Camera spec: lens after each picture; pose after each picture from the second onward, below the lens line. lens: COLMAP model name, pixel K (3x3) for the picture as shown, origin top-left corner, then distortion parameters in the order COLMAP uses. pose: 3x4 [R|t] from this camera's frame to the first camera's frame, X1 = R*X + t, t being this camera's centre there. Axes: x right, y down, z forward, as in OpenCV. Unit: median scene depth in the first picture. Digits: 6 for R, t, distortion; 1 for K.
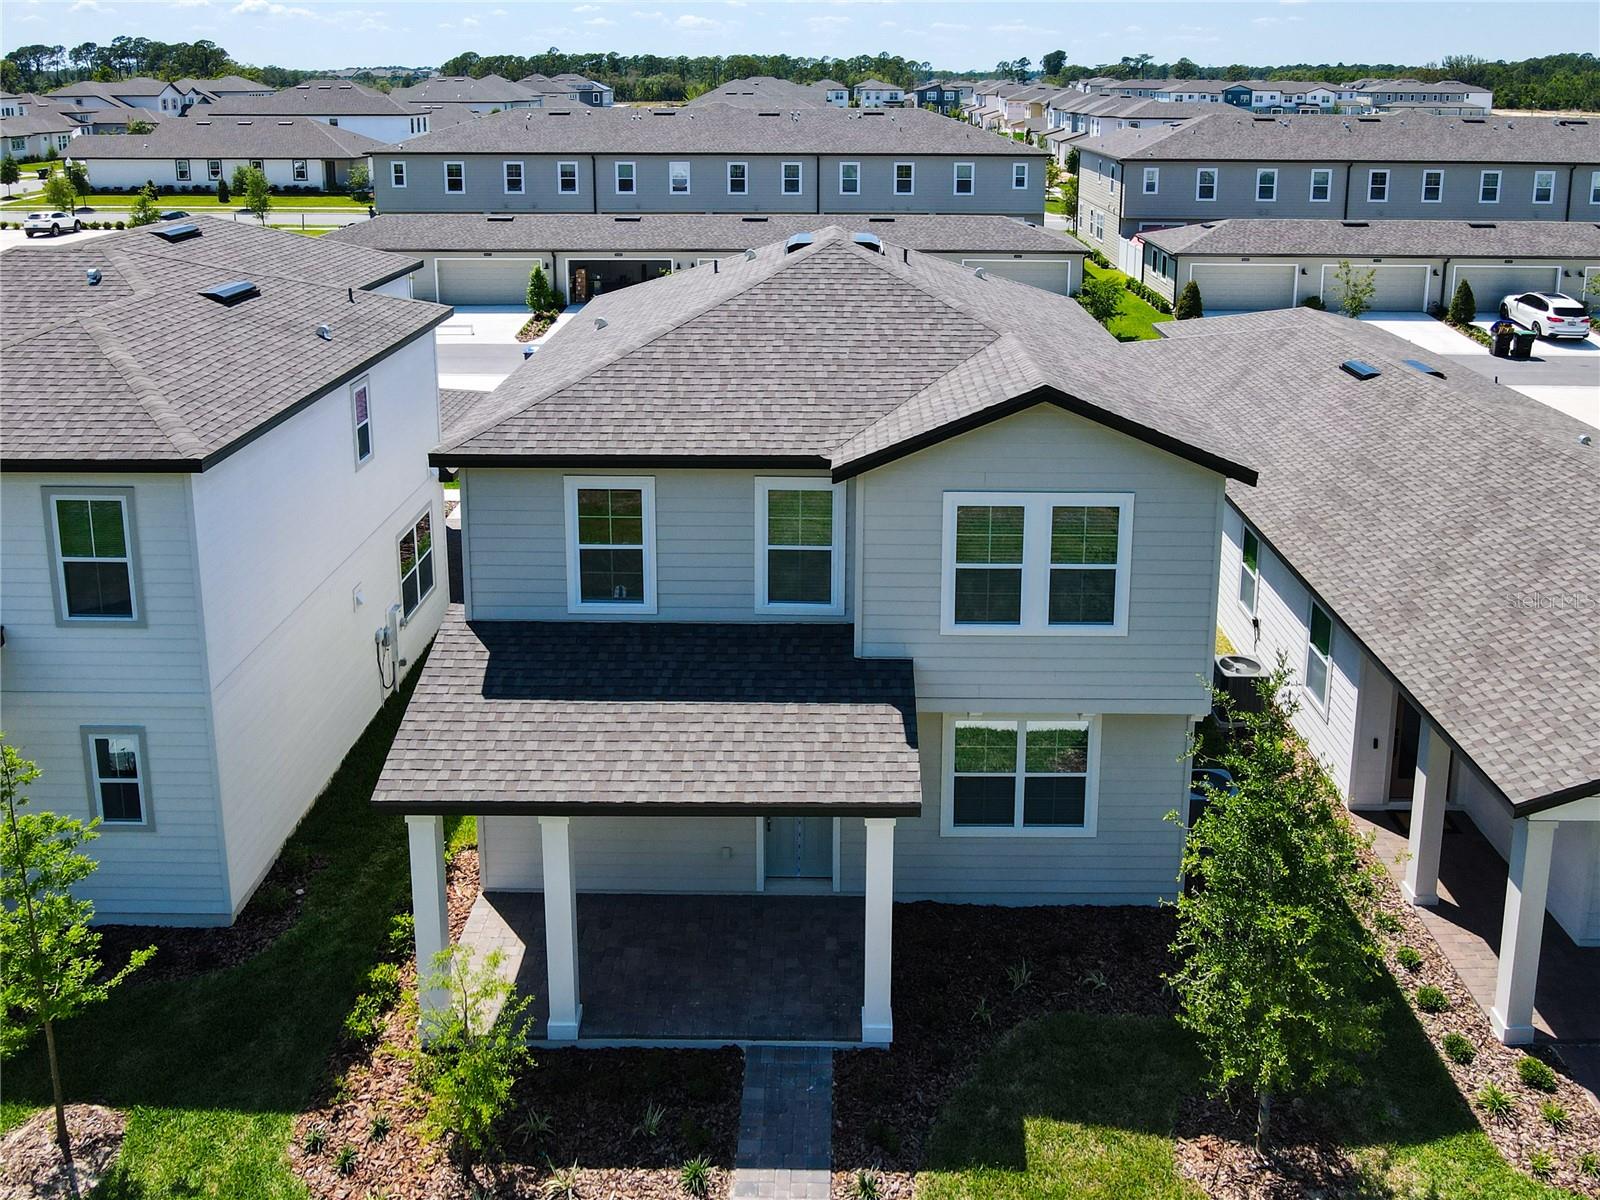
lens RADIAL K [[1286.9, 0, 822.8], [0, 1286.9, 318.2], [0, 0, 1]] dist [-0.014637, 0.007713]
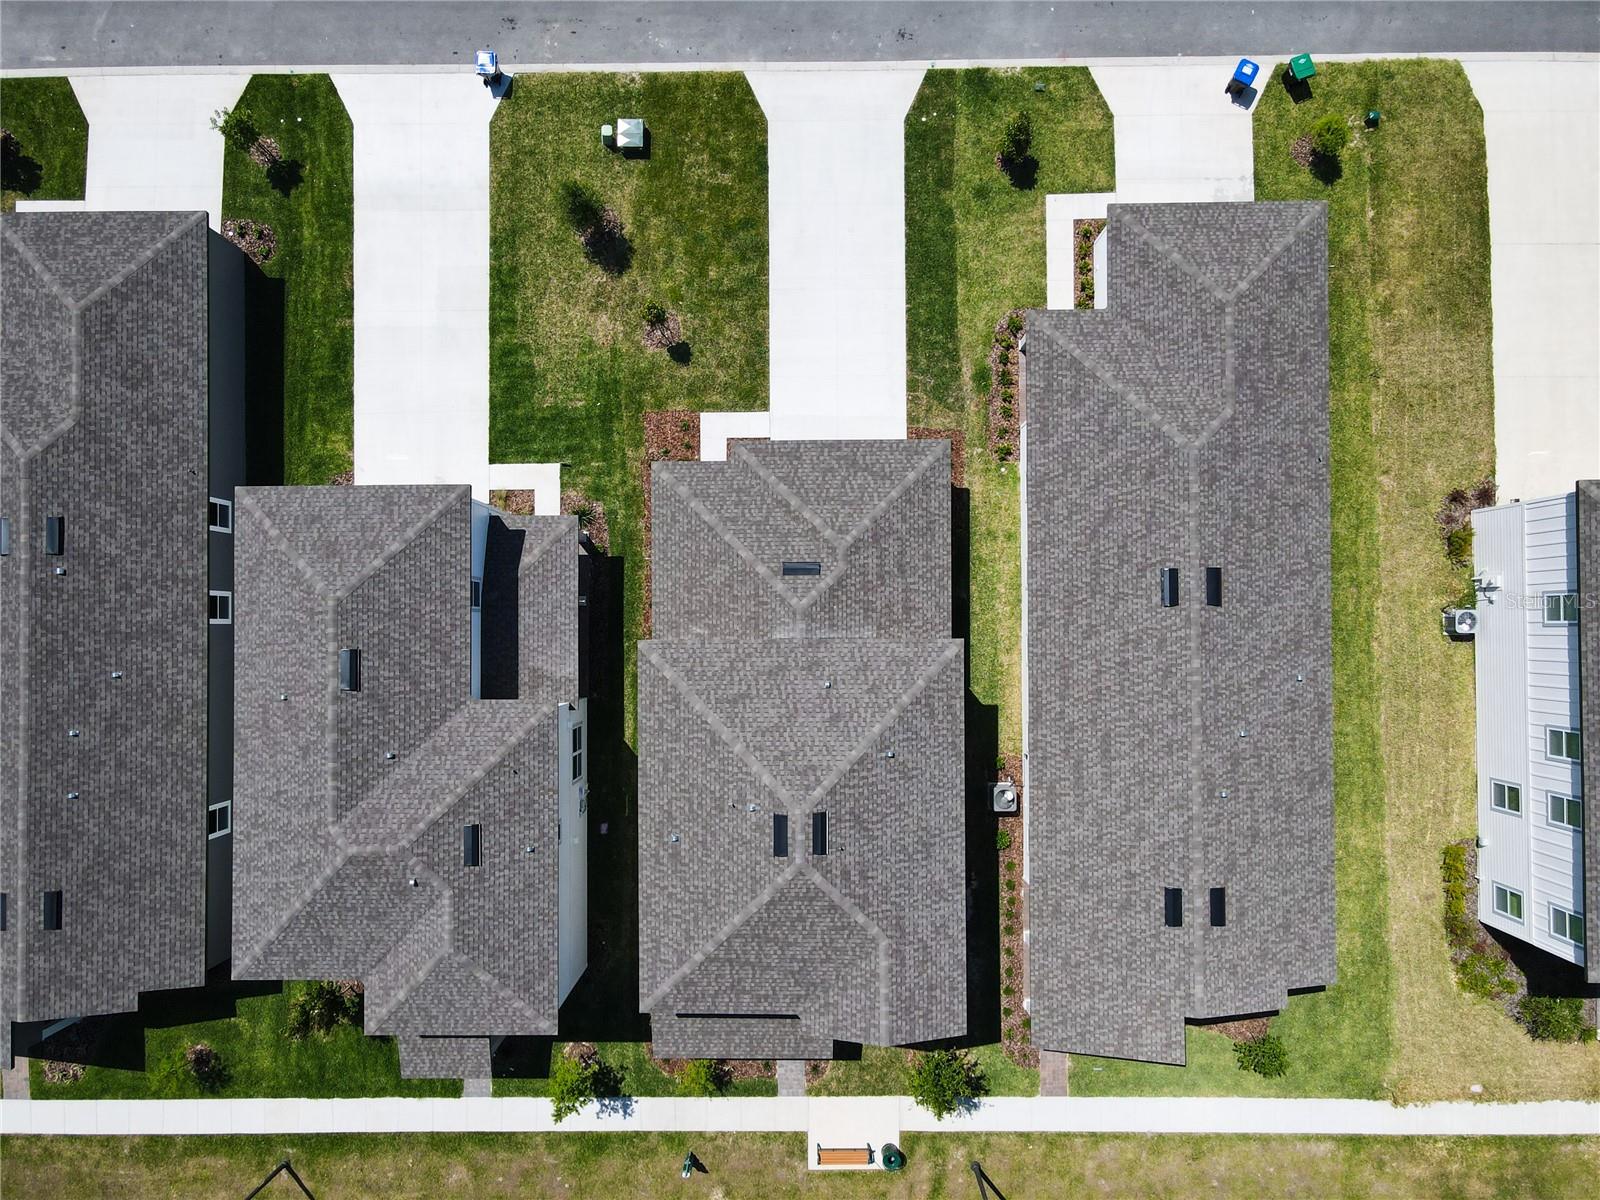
lens RADIAL K [[1164.6, 0, 793.3], [0, 1164.6, 624.6], [0, 0, 1]] dist [0.014100, 0.001252]
pose [[0.999684, -0.014179, -0.020763, 0.047156], [0.023169, 0.198784, 0.979769, -2.206110], [-0.009765, -0.979941, 0.199050, 1.257562]]
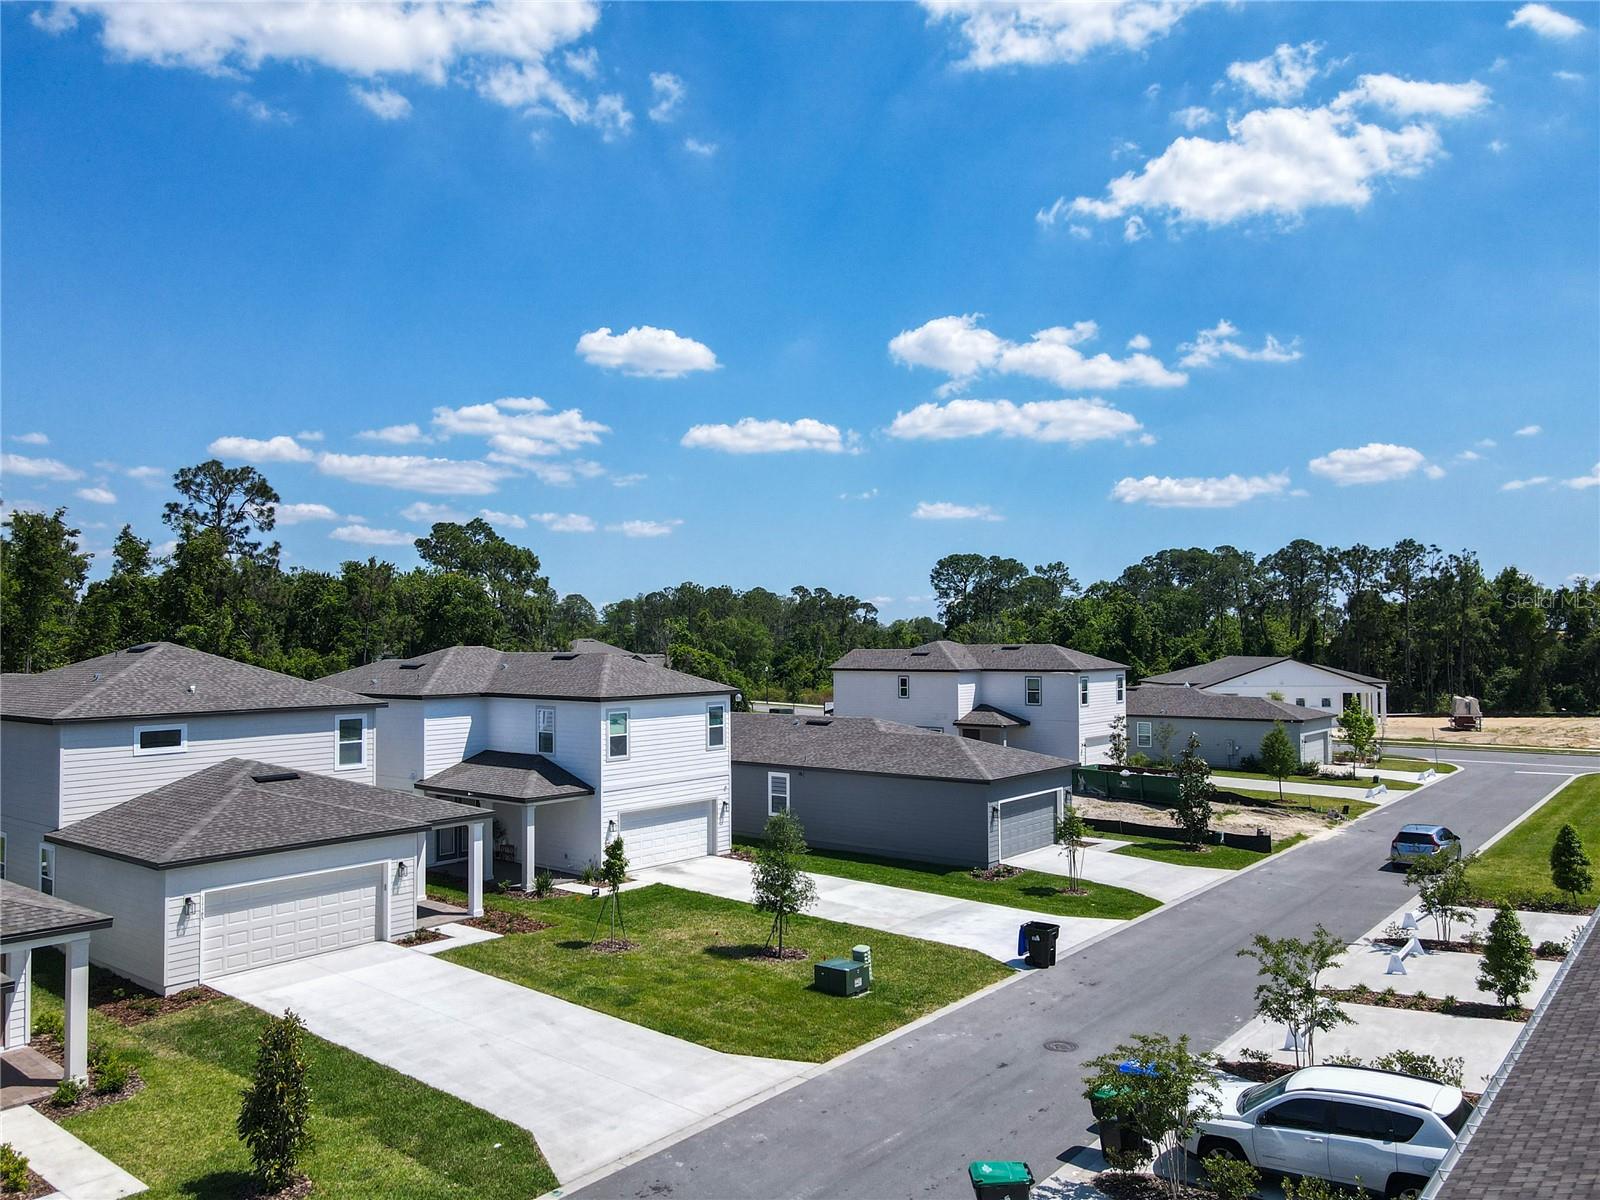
lens RADIAL K [[1168.9, 0, 792.8], [0, 1168.9, 613.6], [0, 0, 1]] dist [0.007597, 0.004699]
pose [[-0.627244, -0.018459, -0.778604, 1.077811], [-0.139343, 0.986248, 0.088873, -0.537441], [0.766256, 0.164239, -0.621190, 3.812490]]
